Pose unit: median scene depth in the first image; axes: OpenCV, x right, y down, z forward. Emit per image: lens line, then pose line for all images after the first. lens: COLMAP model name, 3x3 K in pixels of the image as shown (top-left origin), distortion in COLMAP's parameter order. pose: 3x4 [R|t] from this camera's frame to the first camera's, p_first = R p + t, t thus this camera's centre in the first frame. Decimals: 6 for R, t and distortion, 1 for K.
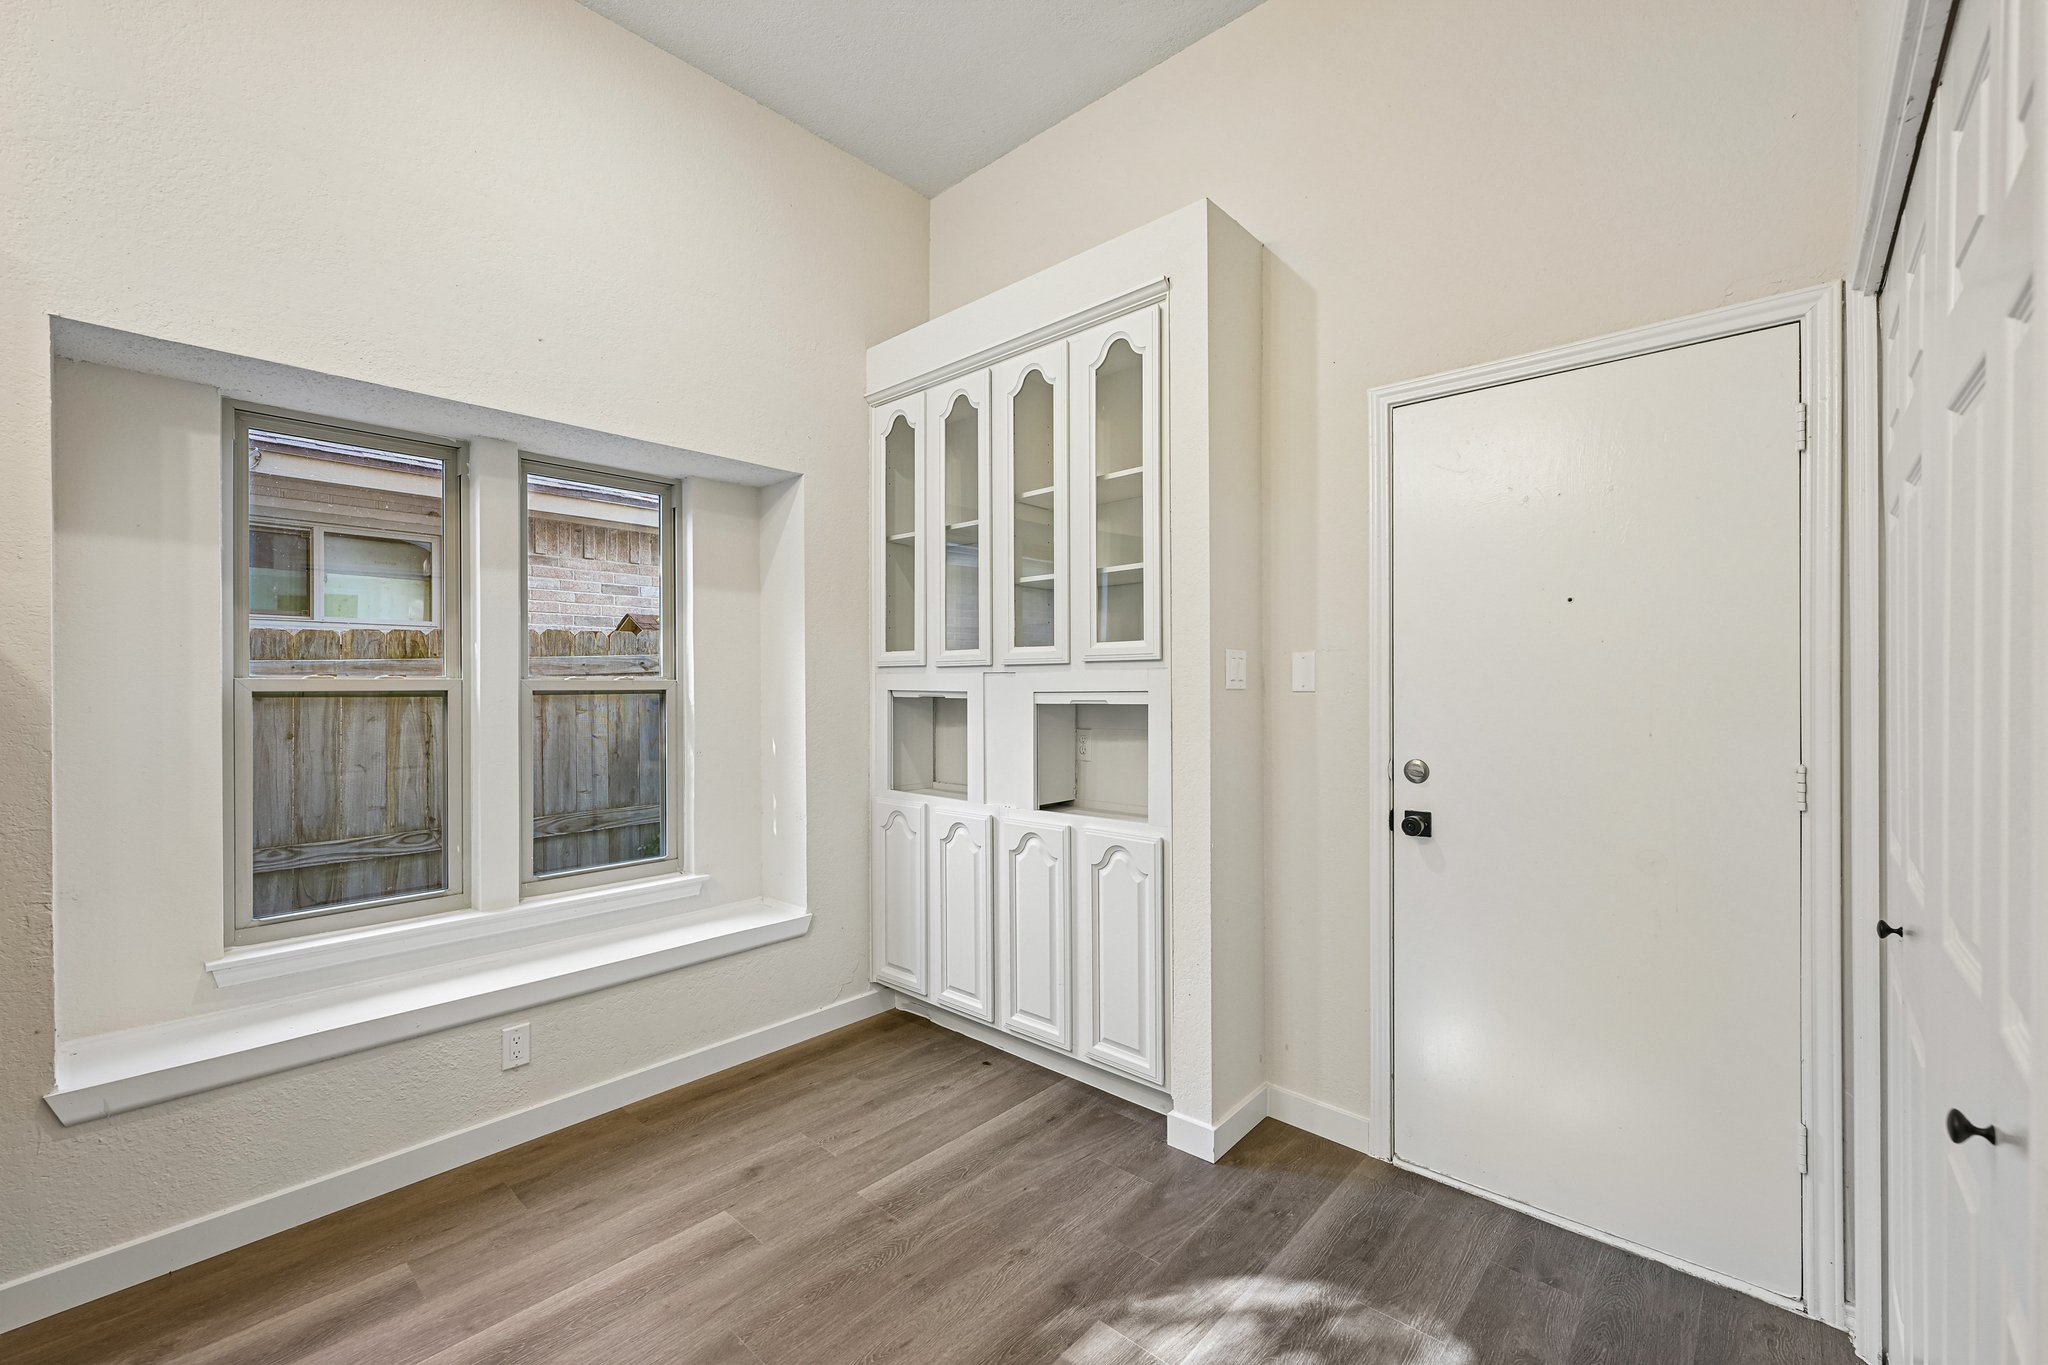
lens RADIAL K [[856.6, 0, 1033.5], [0, 856.6, 676.0], [0, 0, 1]] dist [0.008703, -0.000323]
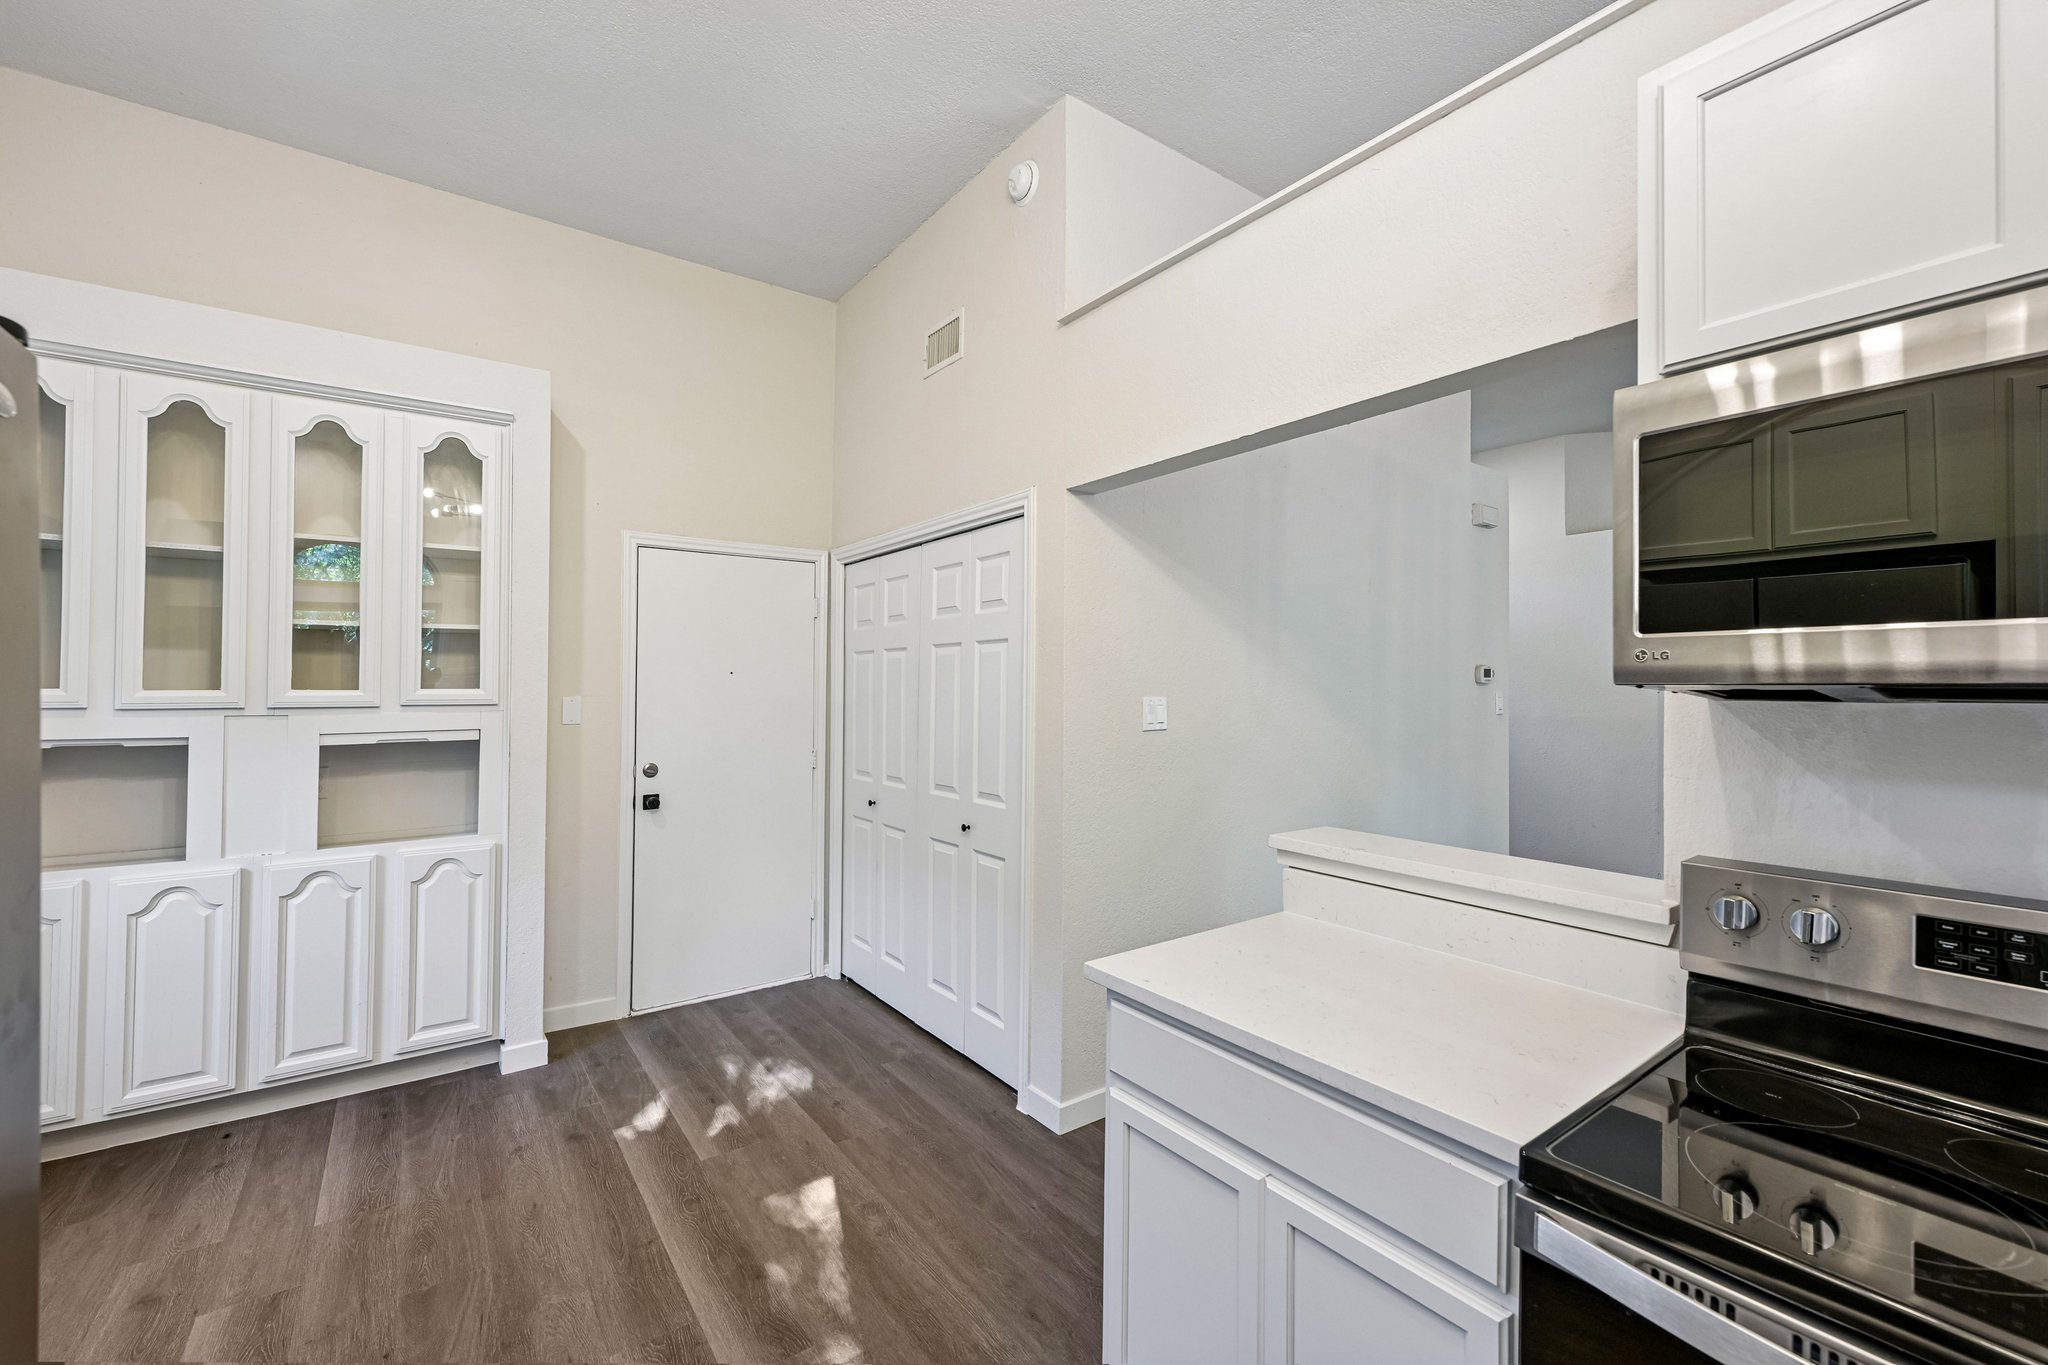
lens RADIAL K [[848.6, 0, 1044.6], [0, 848.6, 676.8], [0, 0, 1]] dist [-0.000211, -0.000028]
pose [[0.185728, 0.013973, 0.982502, -0.956550], [-0.013002, 0.999846, -0.011762, -0.056369], [-0.982515, -0.010590, 0.185881, -0.045770]]
